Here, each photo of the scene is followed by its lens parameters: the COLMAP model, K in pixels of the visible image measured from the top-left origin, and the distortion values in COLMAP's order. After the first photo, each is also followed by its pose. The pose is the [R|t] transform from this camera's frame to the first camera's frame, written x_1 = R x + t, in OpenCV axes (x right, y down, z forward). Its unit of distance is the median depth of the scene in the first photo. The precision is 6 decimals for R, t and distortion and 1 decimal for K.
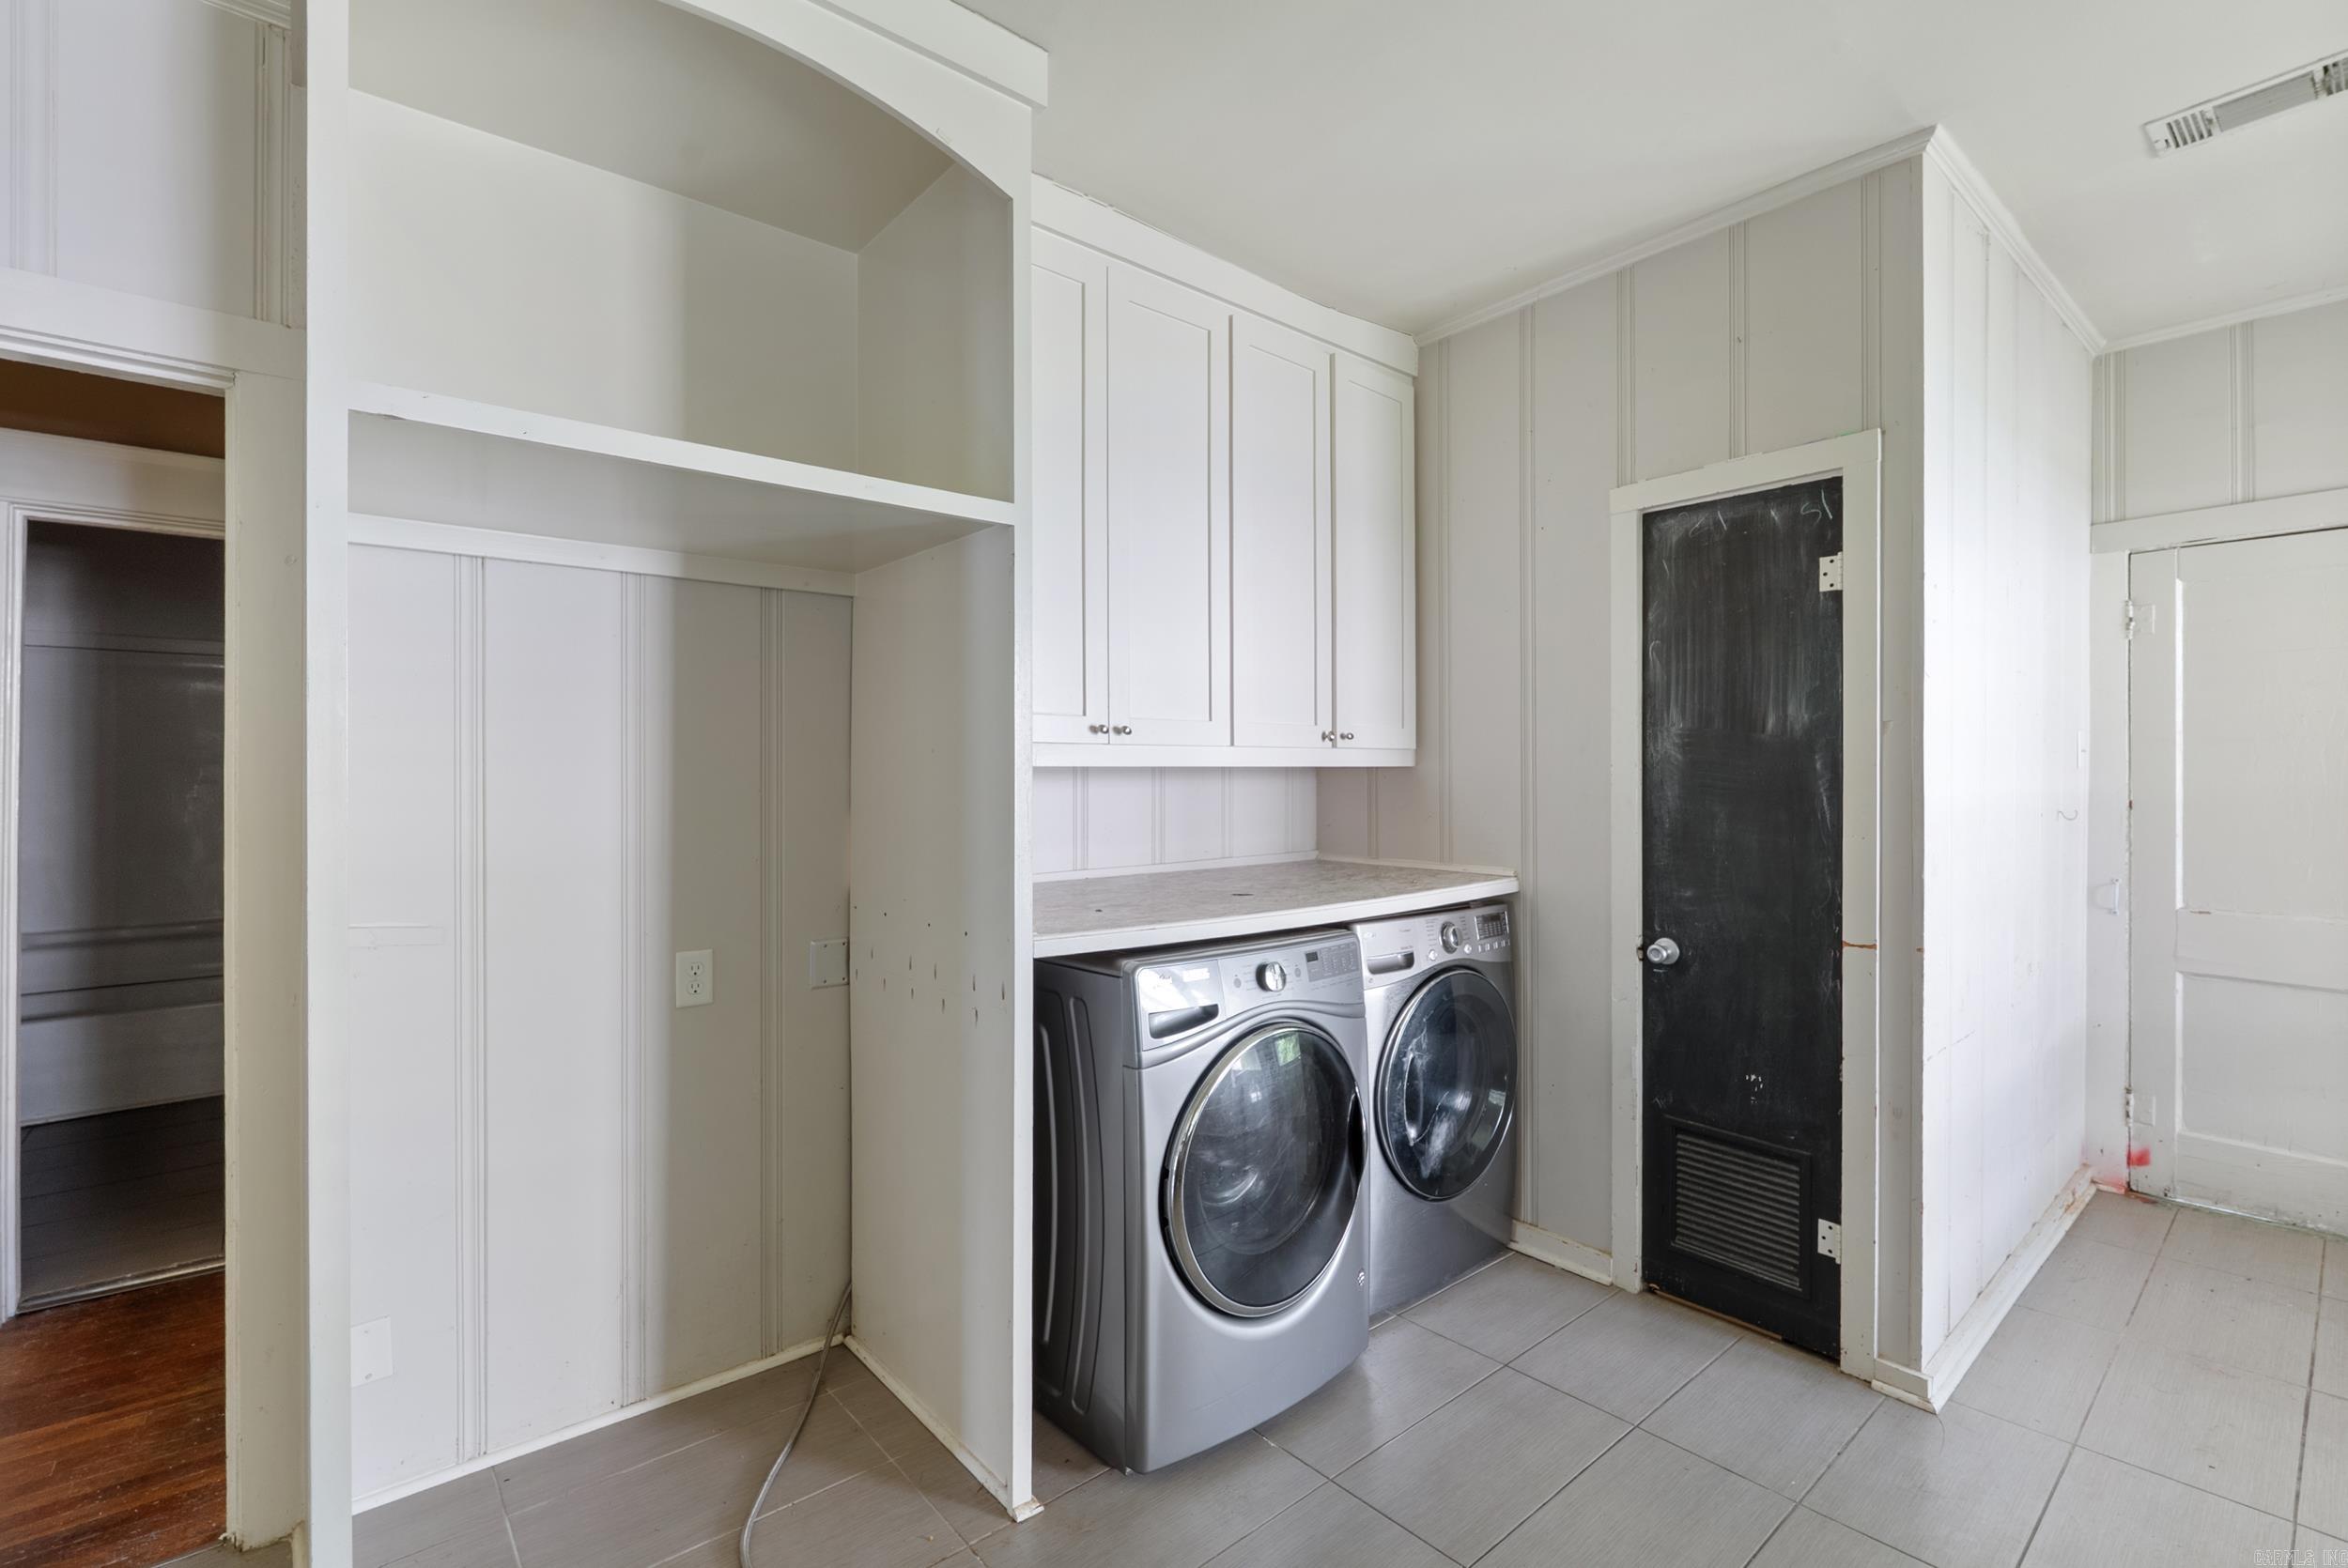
lens RADIAL K [[1042.7, 0, 1171.7], [0, 1042.7, 771.8], [0, 0, 1]] dist [-0.003540, 0.000052]
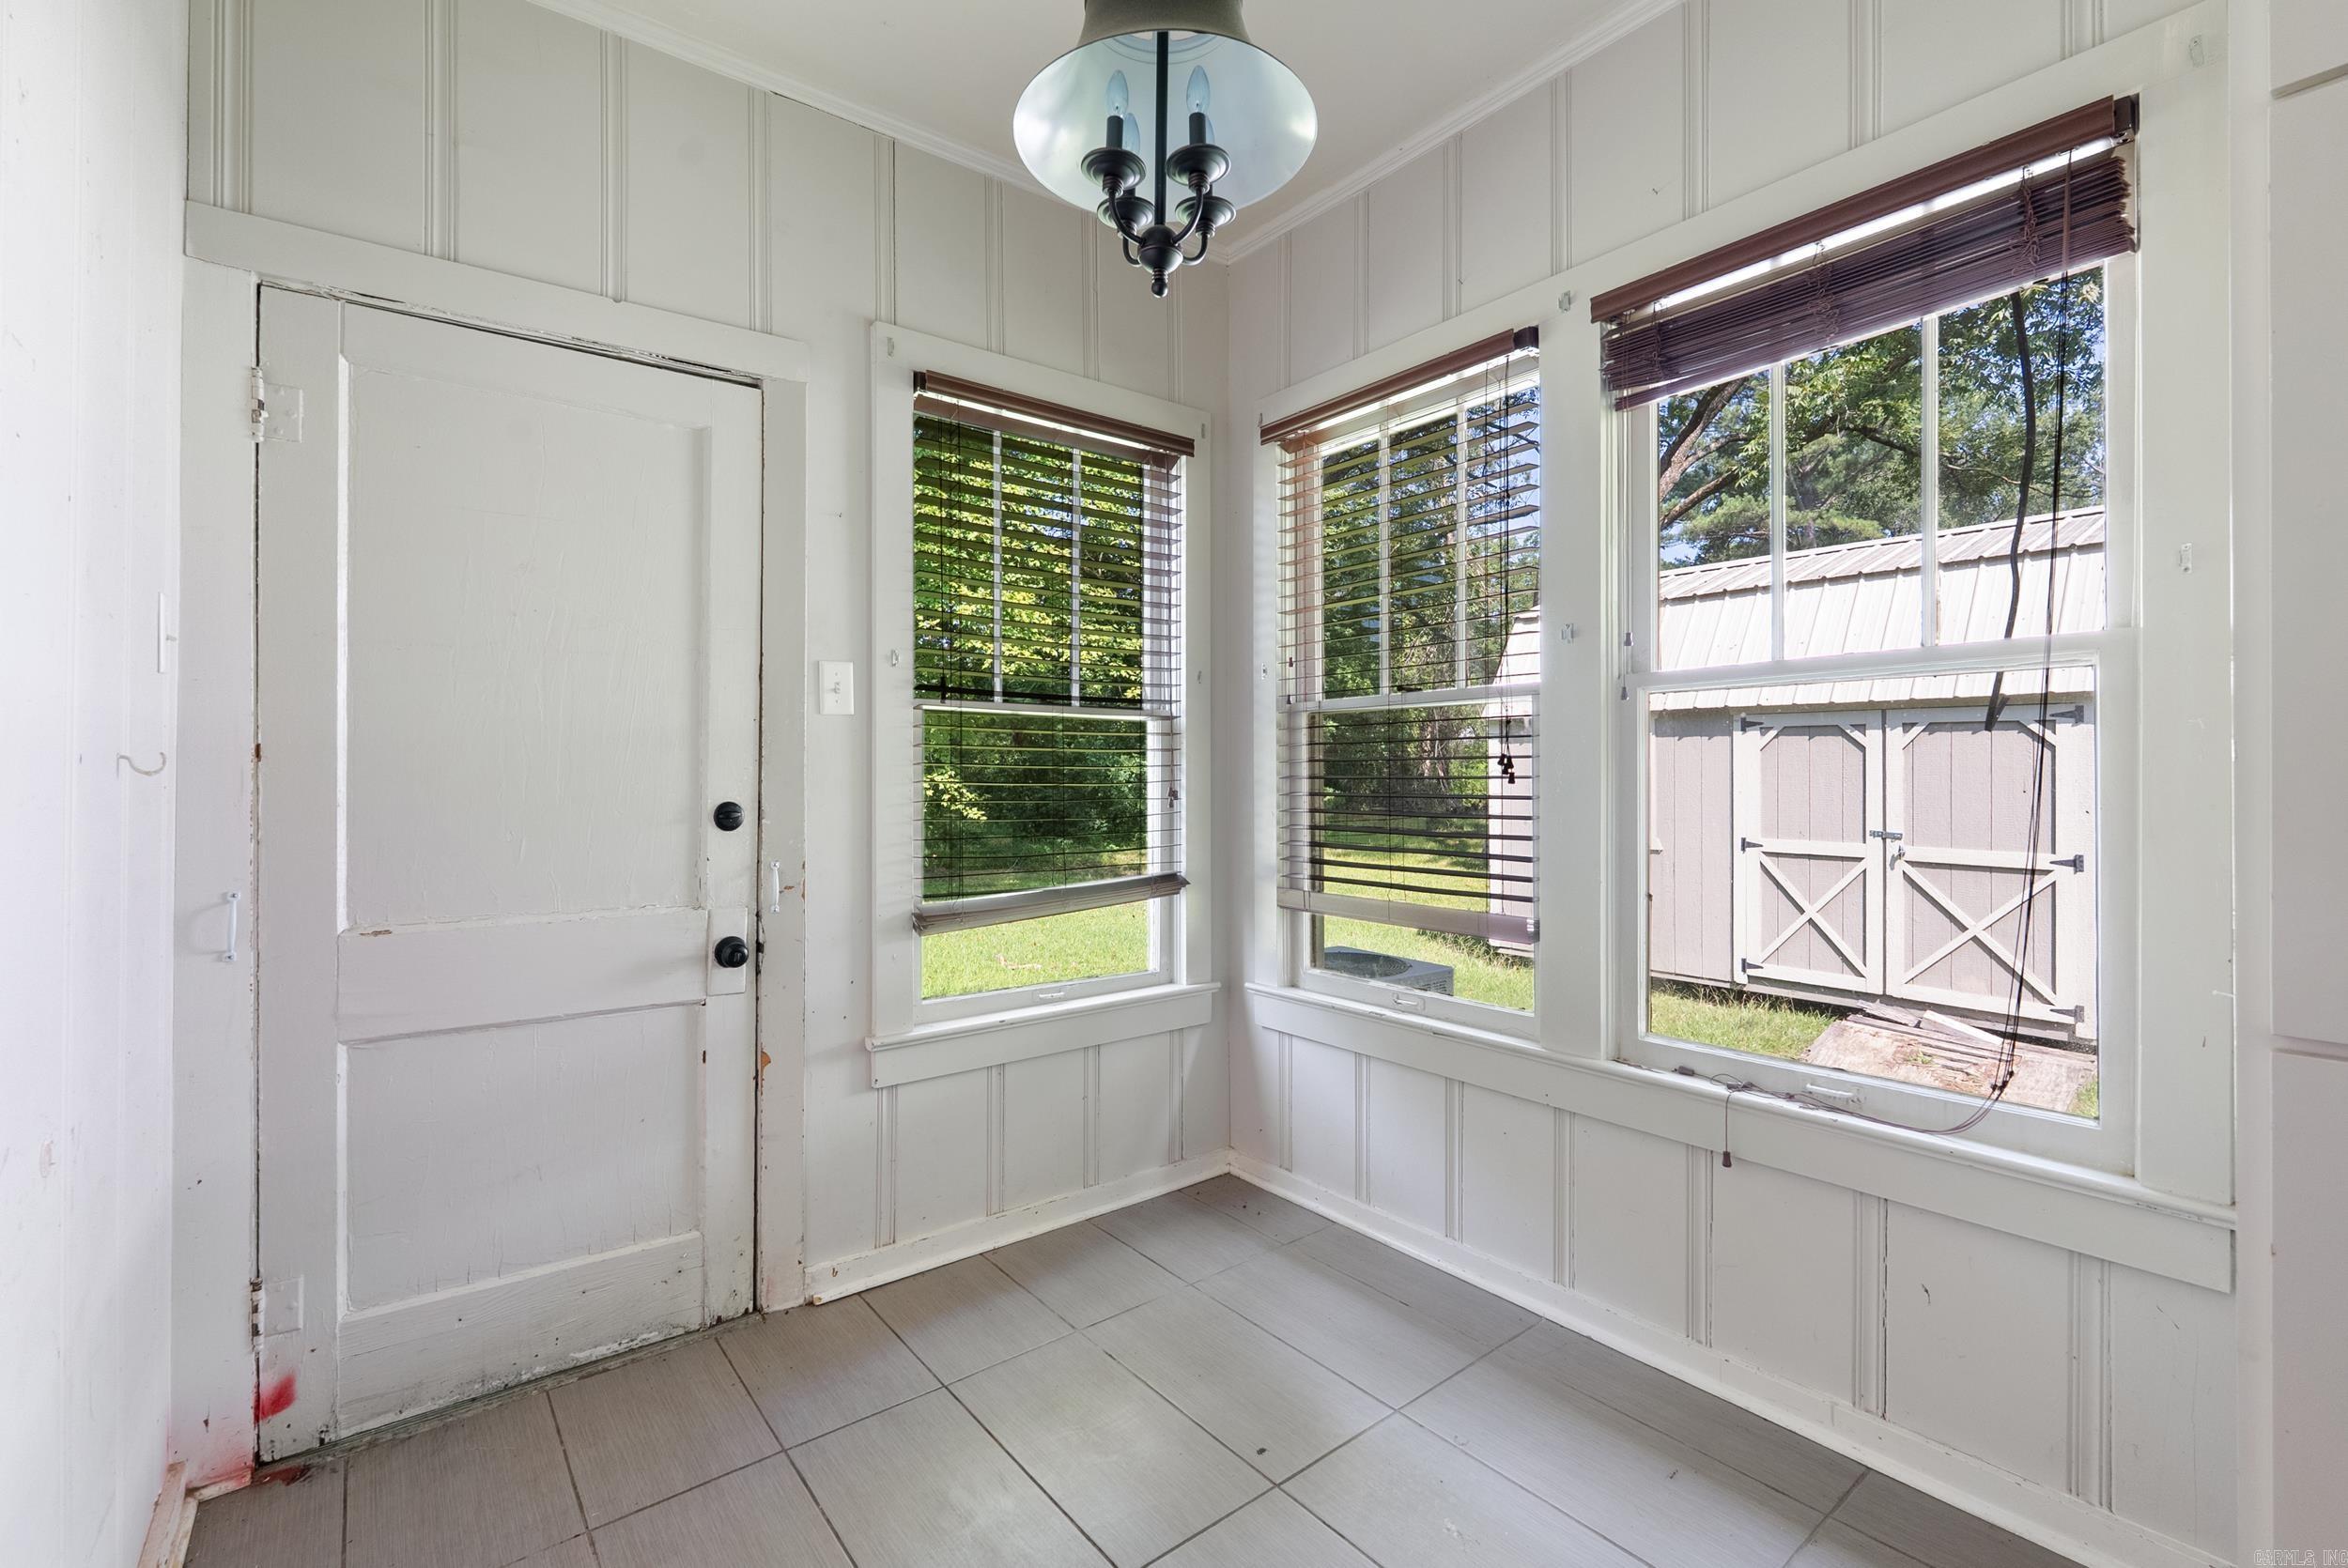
lens RADIAL K [[1028.4, 0, 1178.0], [0, 1028.4, 766.1], [0, 0, 1]] dist [-0.005525, -0.000694]
pose [[0.054606, 0.002119, 0.998506, 0.421827], [0.001923, 0.999996, -0.002227, 0.041501], [-0.998506, 0.002041, 0.054602, 0.498410]]
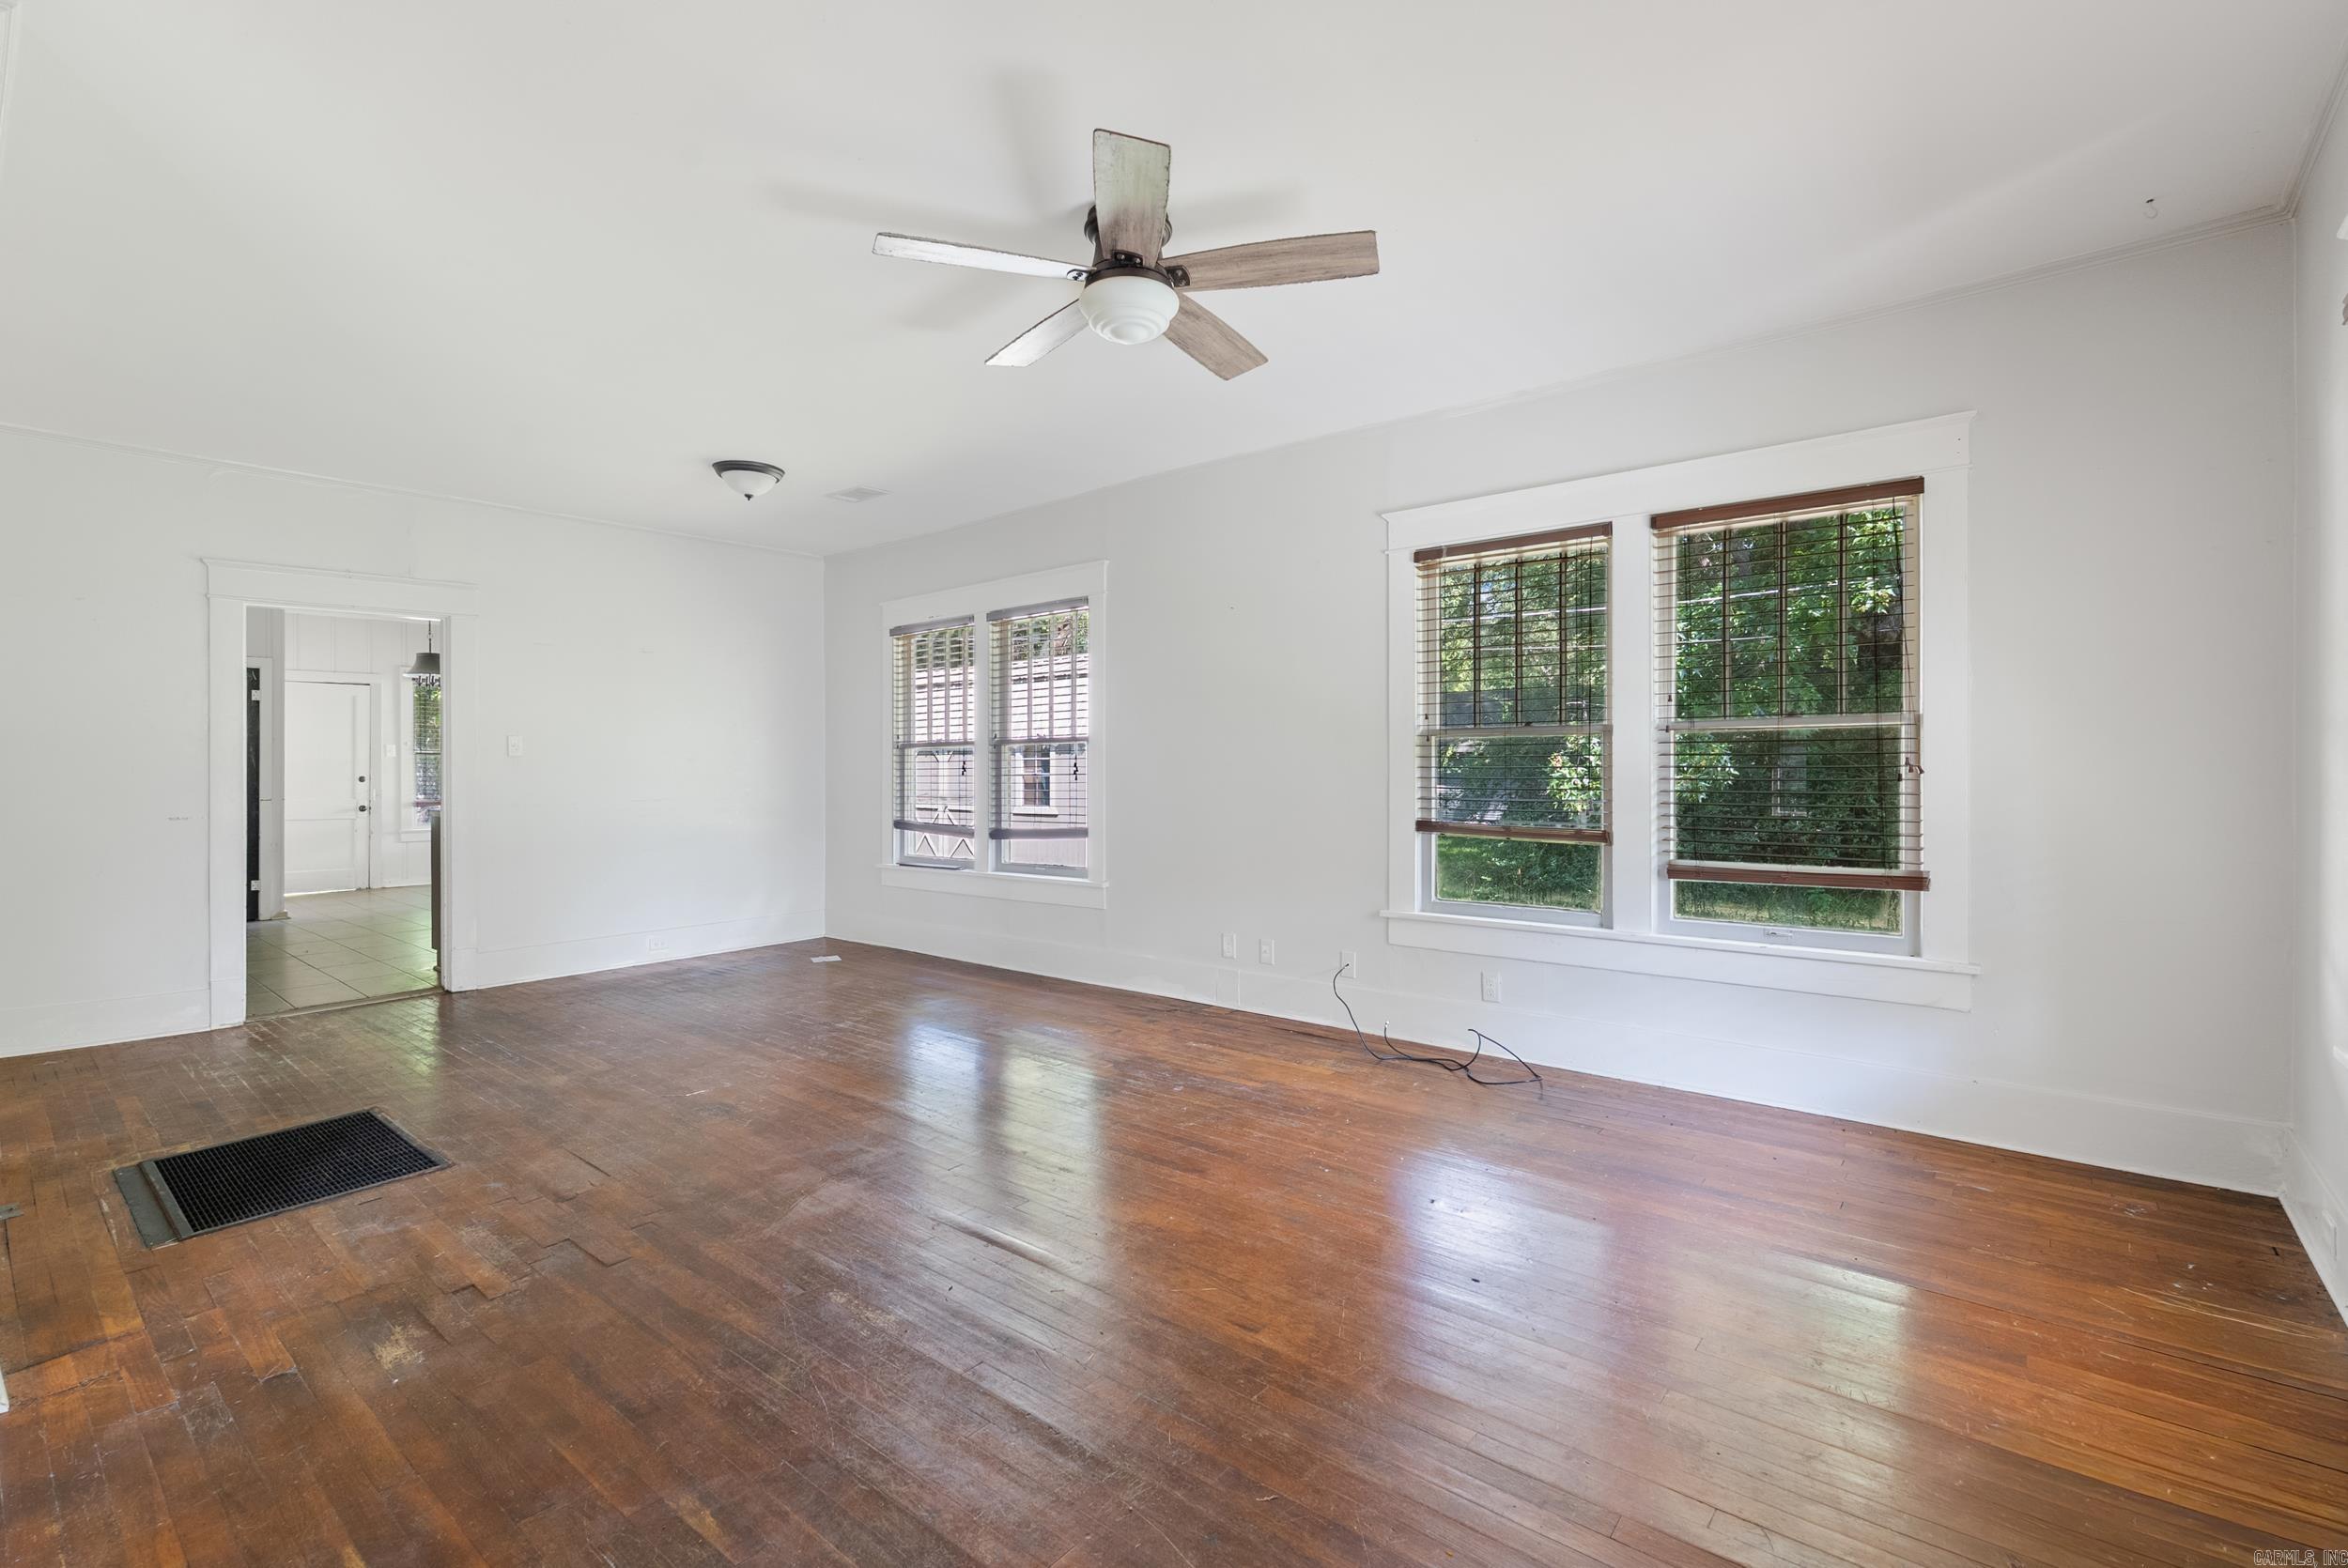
lens RADIAL K [[1032.2, 0, 1161.7], [0, 1032.2, 776.6], [0, 0, 1]] dist [0.001747, 0.000560]
pose [[-0.149448, -0.006911, 0.988745, -2.369802], [-0.002706, 0.999975, 0.006581, 0.037375], [-0.988766, -0.001692, -0.149463, -1.091209]]
